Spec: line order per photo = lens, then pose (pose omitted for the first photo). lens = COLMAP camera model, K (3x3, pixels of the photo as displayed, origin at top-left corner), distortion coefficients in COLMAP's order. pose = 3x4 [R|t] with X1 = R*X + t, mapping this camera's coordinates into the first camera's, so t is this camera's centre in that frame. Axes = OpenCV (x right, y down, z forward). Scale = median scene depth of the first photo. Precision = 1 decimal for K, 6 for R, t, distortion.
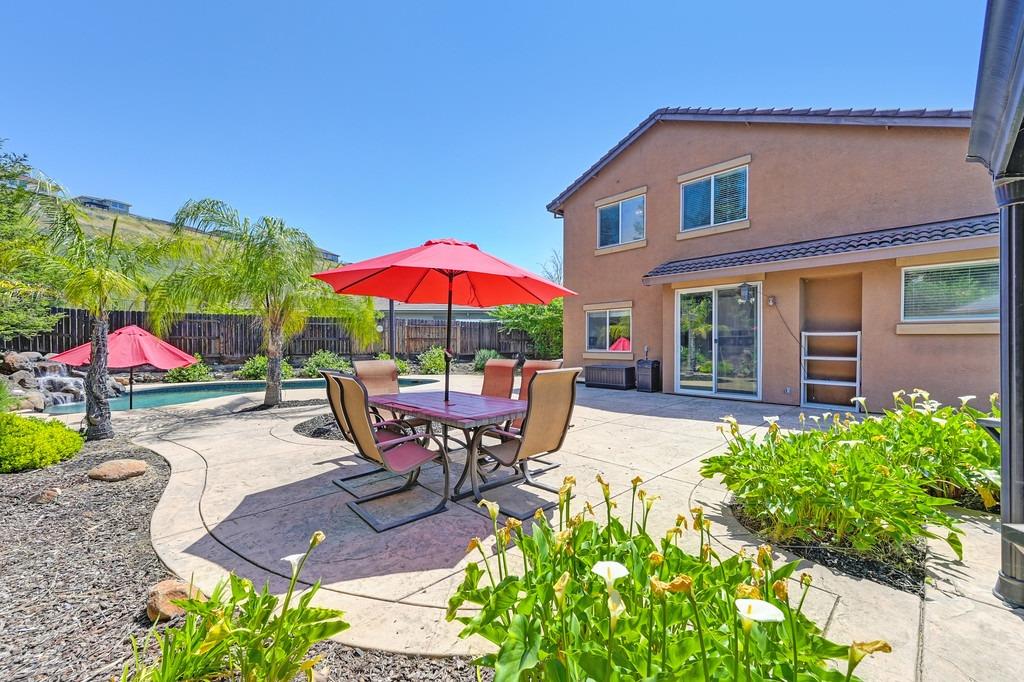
lens RADIAL K [[408.8, 0, 525.8], [0, 408.8, 343.7], [0, 0, 1]] dist [-0.002165, -0.000161]
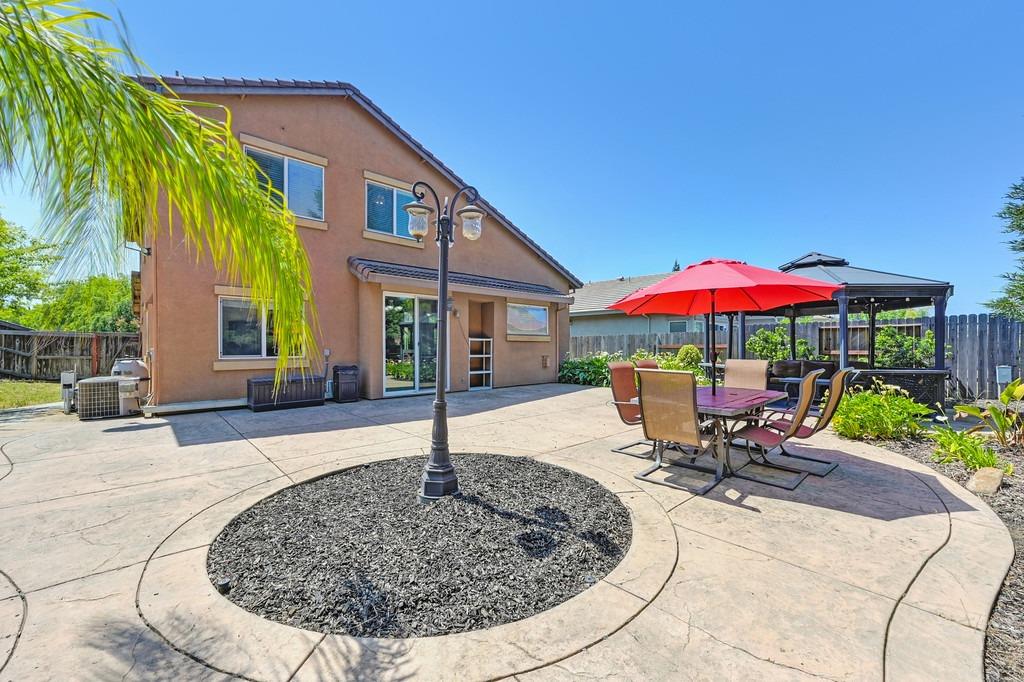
lens RADIAL K [[403.4, 0, 513.4], [0, 403.4, 345.7], [0, 0, 1]] dist [-0.000490, 0.000152]
pose [[0.018000, -0.001711, 0.999837, -1.218113], [0.003317, 0.999993, 0.001652, -0.004937], [-0.999832, 0.003286, 0.018006, 1.391132]]
